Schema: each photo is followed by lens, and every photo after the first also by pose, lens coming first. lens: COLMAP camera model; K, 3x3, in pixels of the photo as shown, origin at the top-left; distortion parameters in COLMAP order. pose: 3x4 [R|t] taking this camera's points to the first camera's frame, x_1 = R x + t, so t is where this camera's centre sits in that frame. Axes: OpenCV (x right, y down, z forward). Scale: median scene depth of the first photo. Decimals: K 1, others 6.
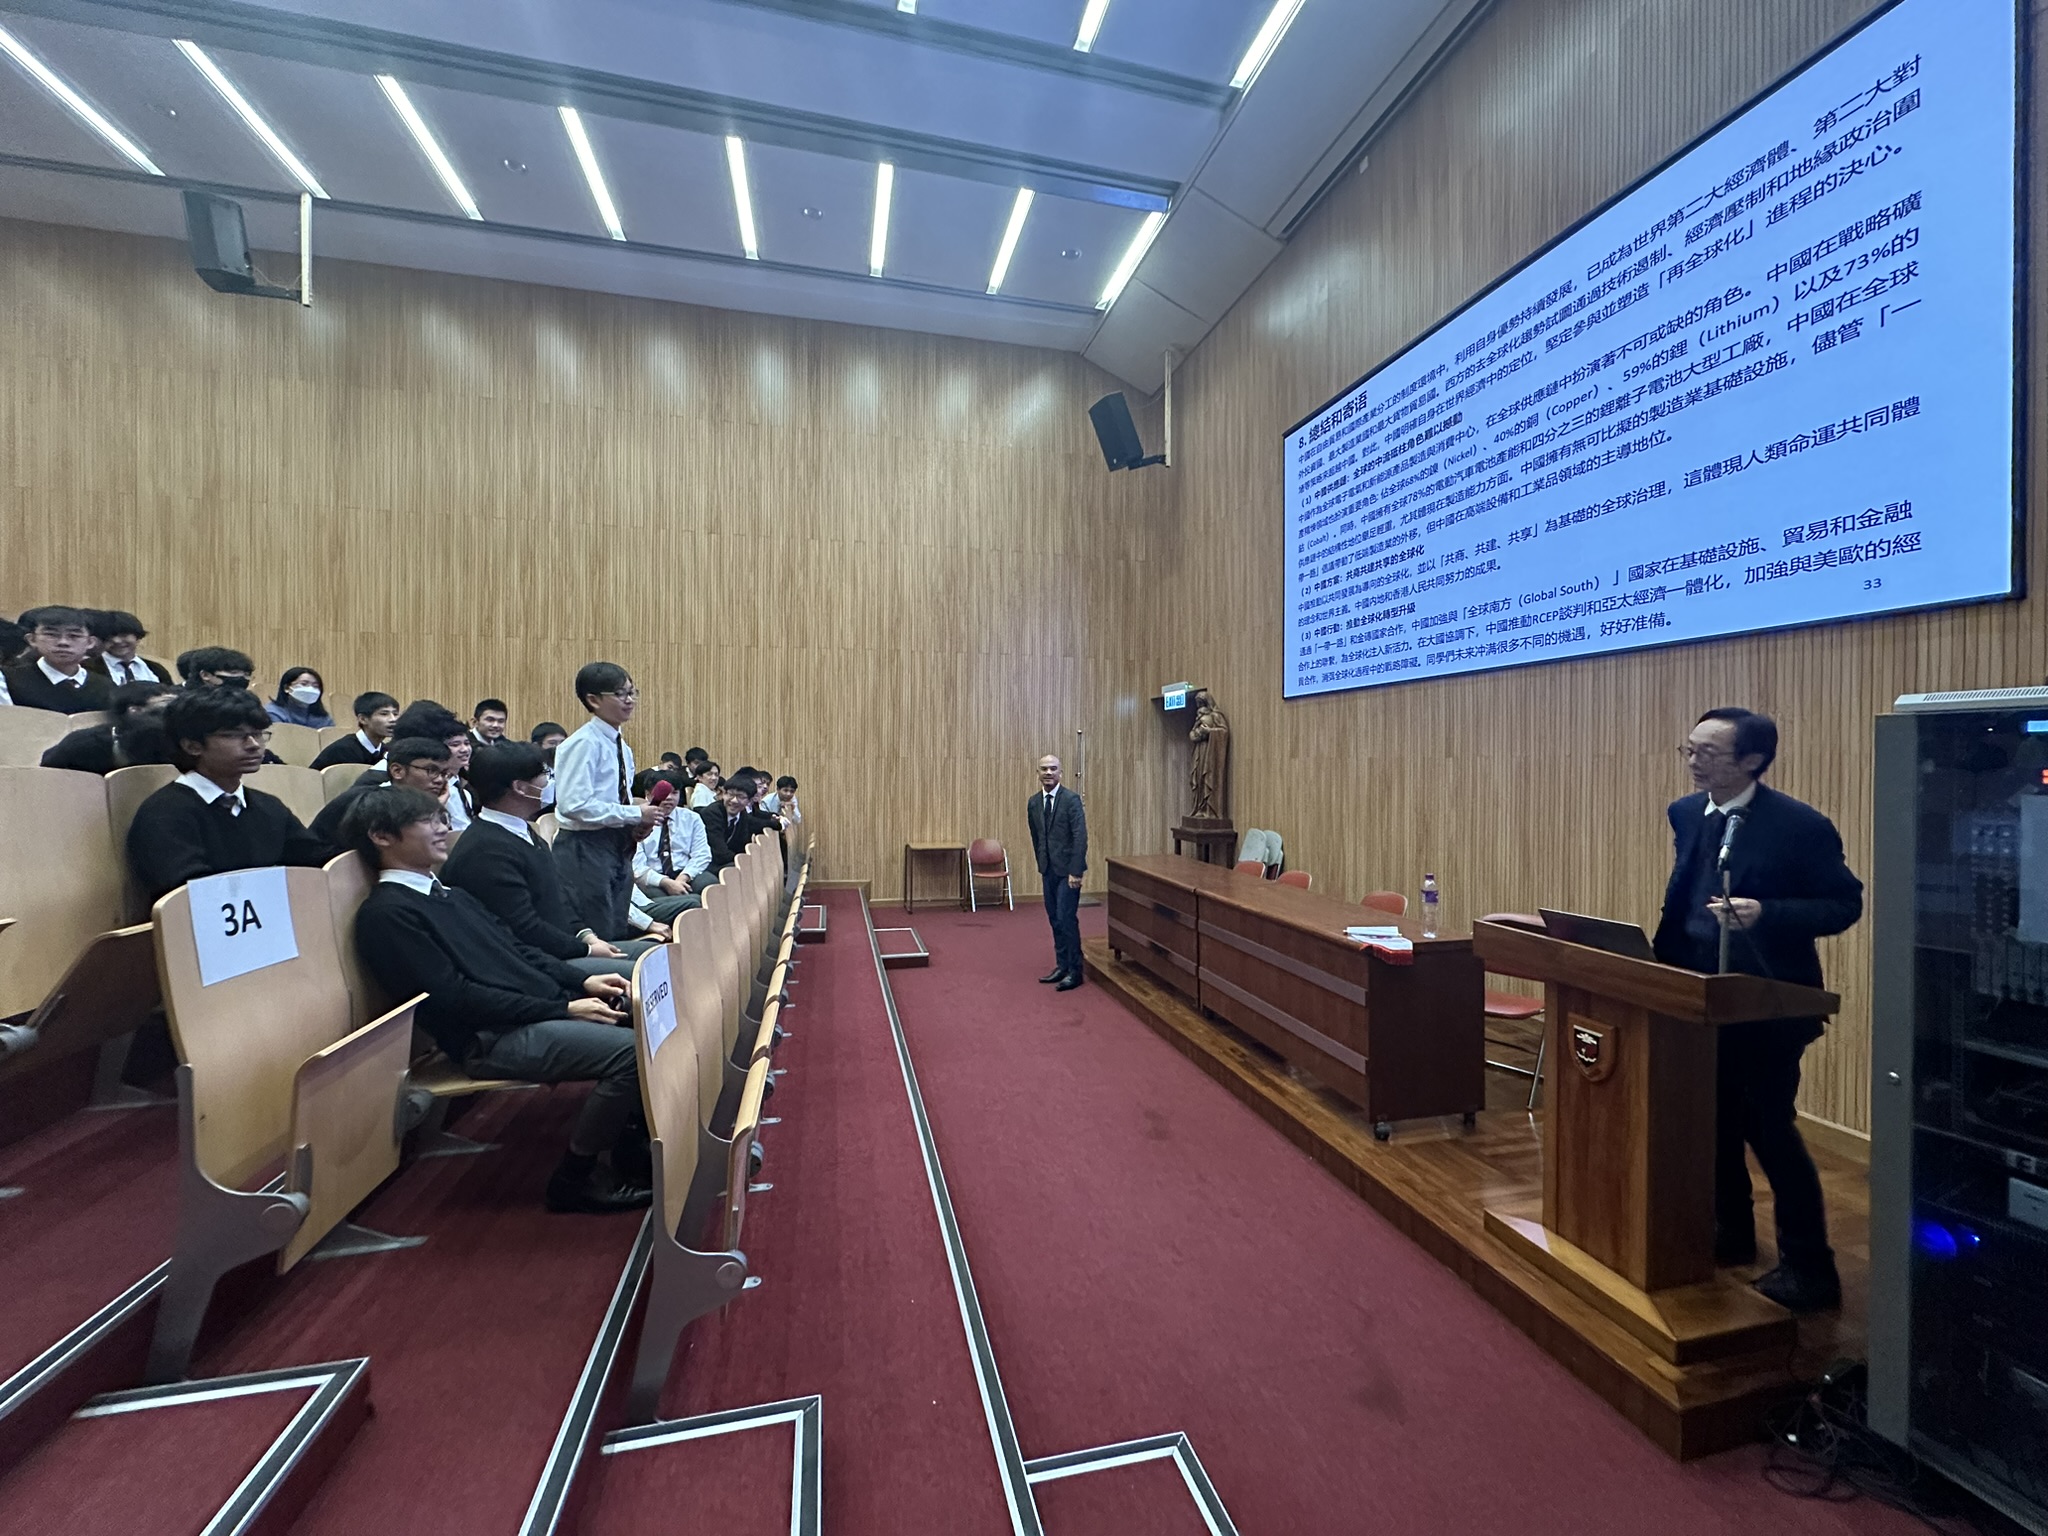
lens RADIAL K [[809.1, 0, 1031.1], [0, 809.1, 771.3], [0, 0, 1]] dist [-0.004061, 0.000291]
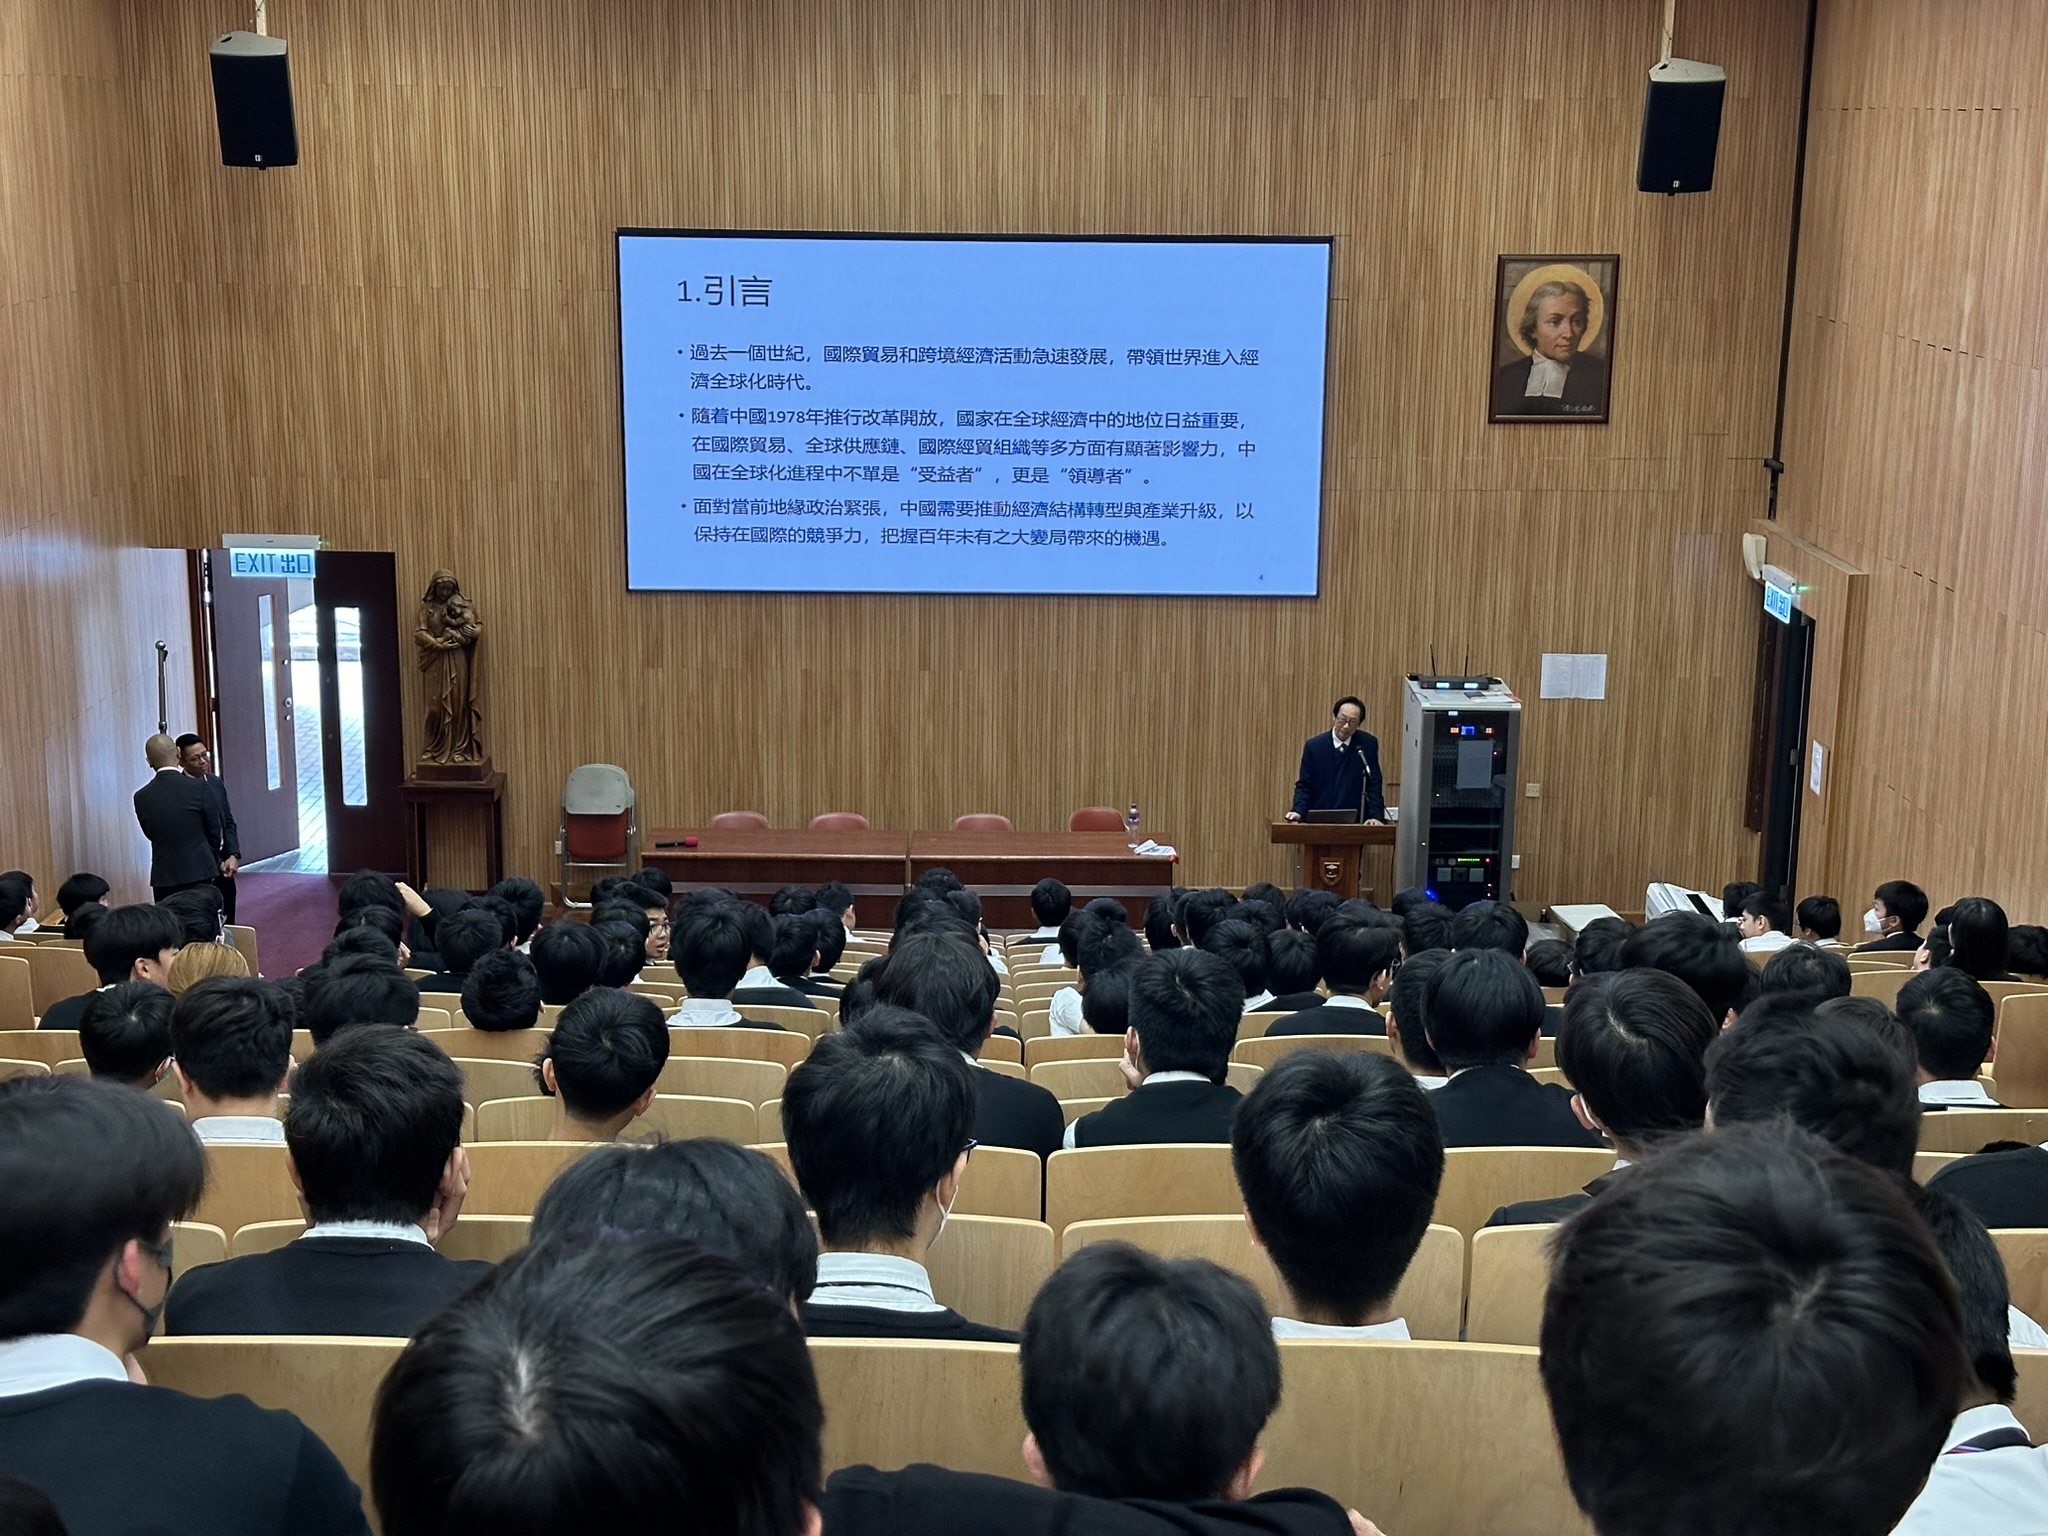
lens RADIAL K [[2505.7, 0, 1039.1], [0, 2505.7, 770.2], [0, 0, 1]] dist [0.025213, 0.000000]
pose [[0.221017, -0.230500, 0.947640, -1.868127], [-0.000940, 0.971618, 0.236552, -0.484574], [-0.975269, -0.053173, 0.214528, 0.123894]]
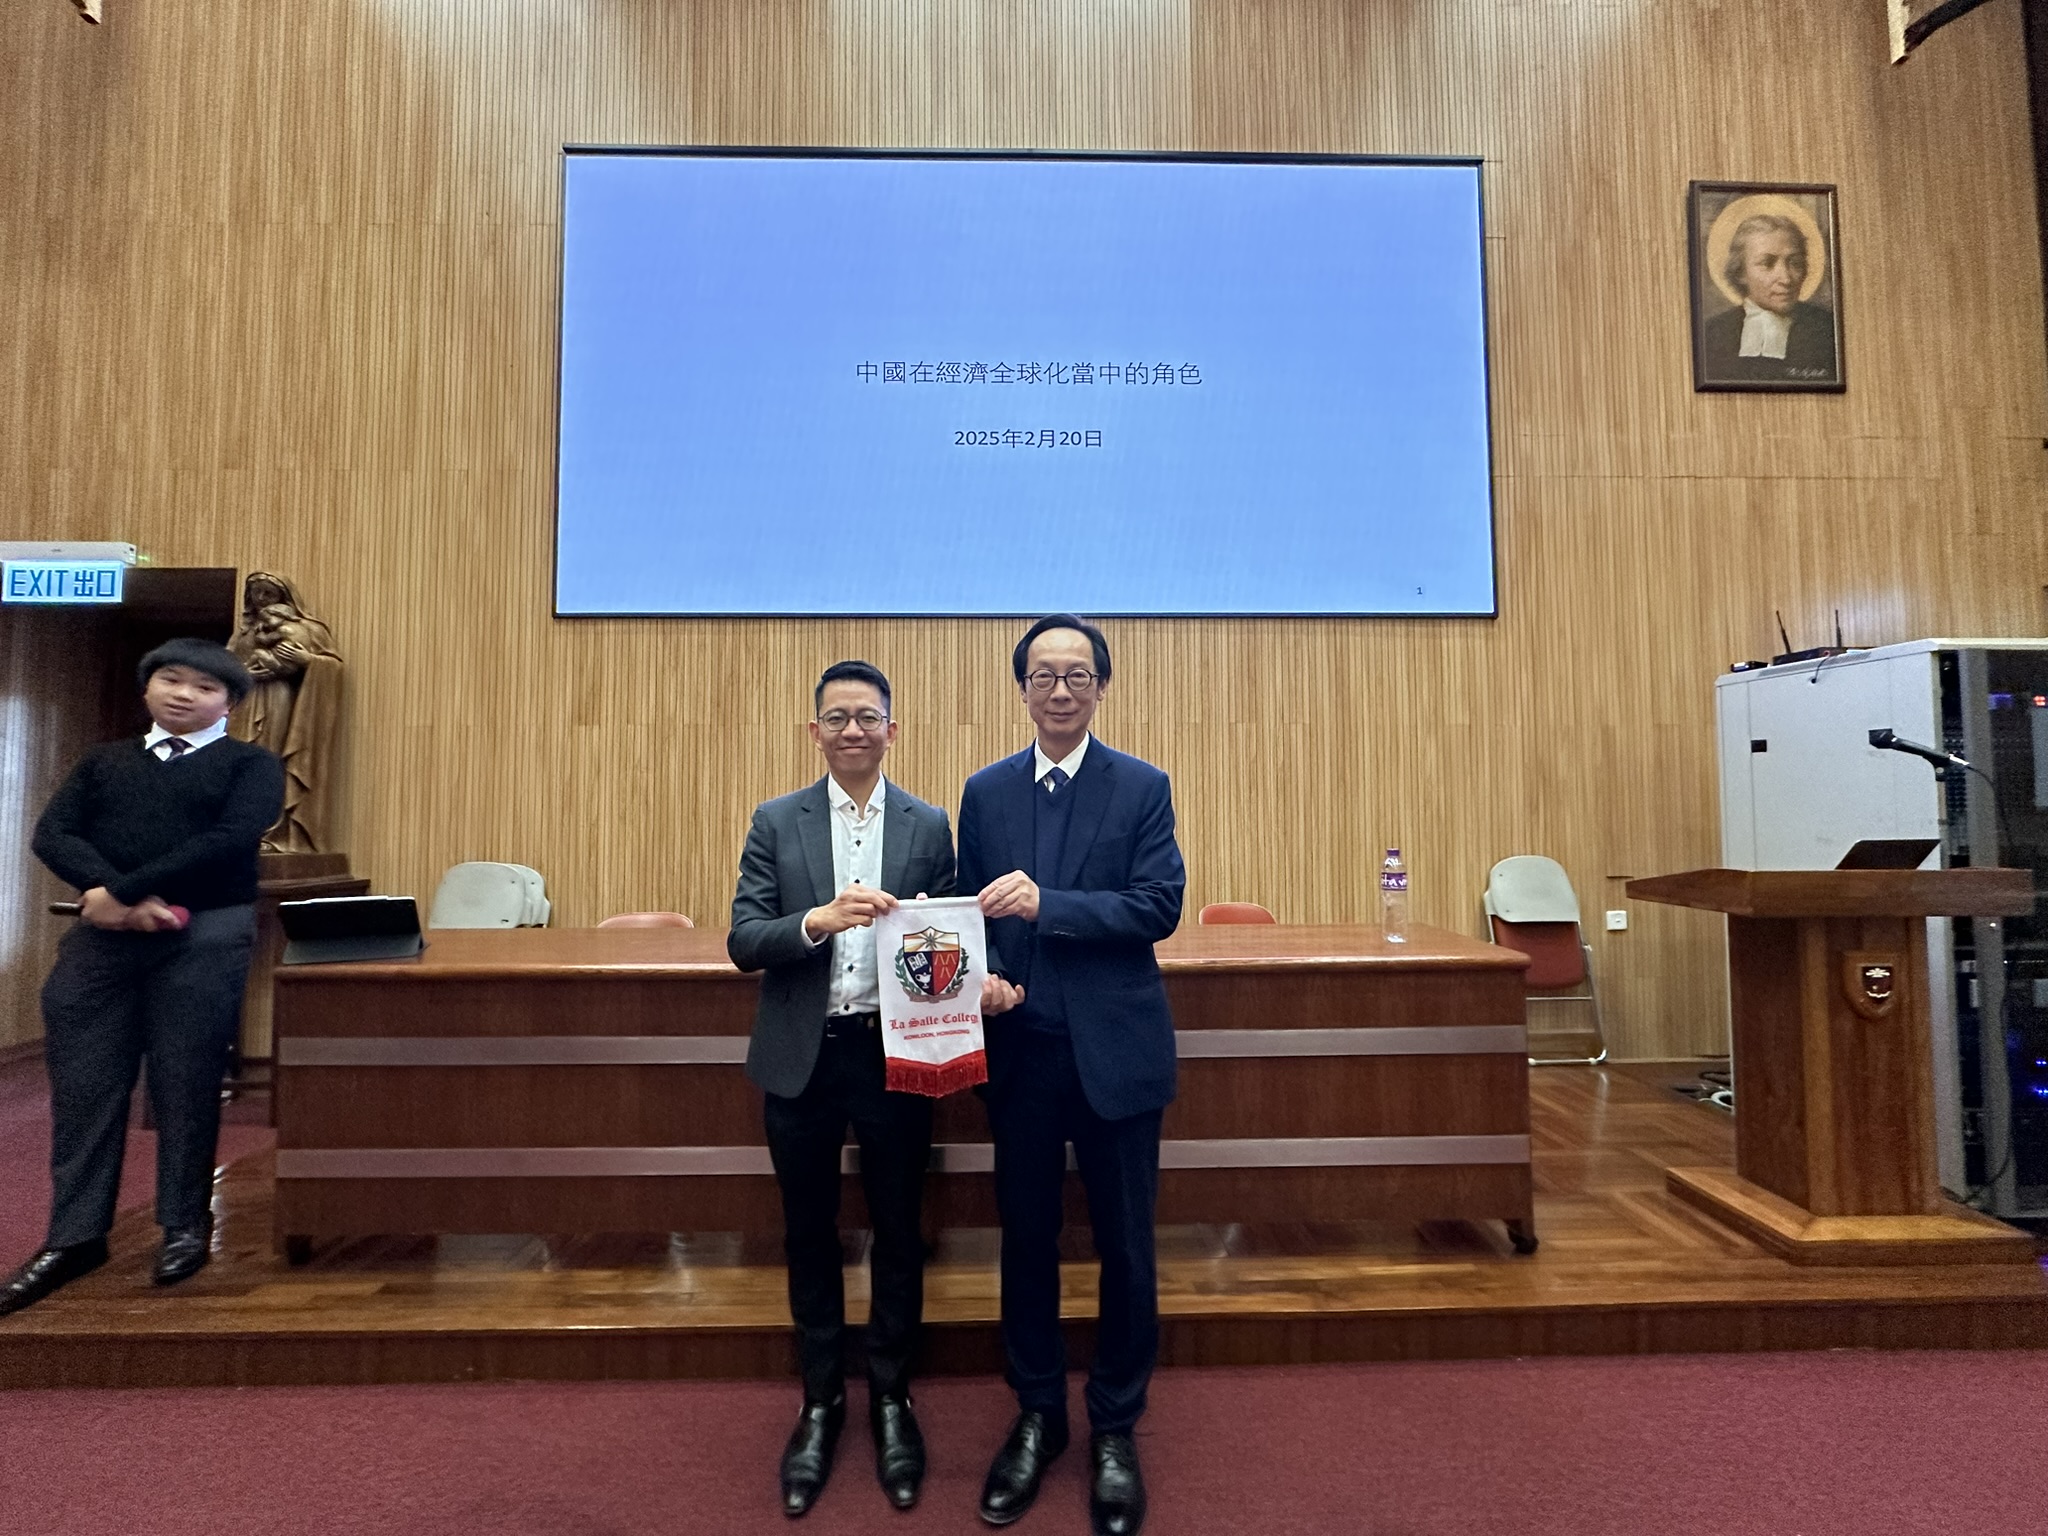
lens RADIAL K [[809.1, 0, 1011.0], [0, 809.1, 765.4], [0, 0, 1]] dist [-0.004061, 0.000291]
pose [[0.218324, 0.041113, 0.975010, -0.146942], [0.015960, 0.998828, -0.045691, 0.040709], [-0.975746, 0.025537, 0.217412, 0.595029]]
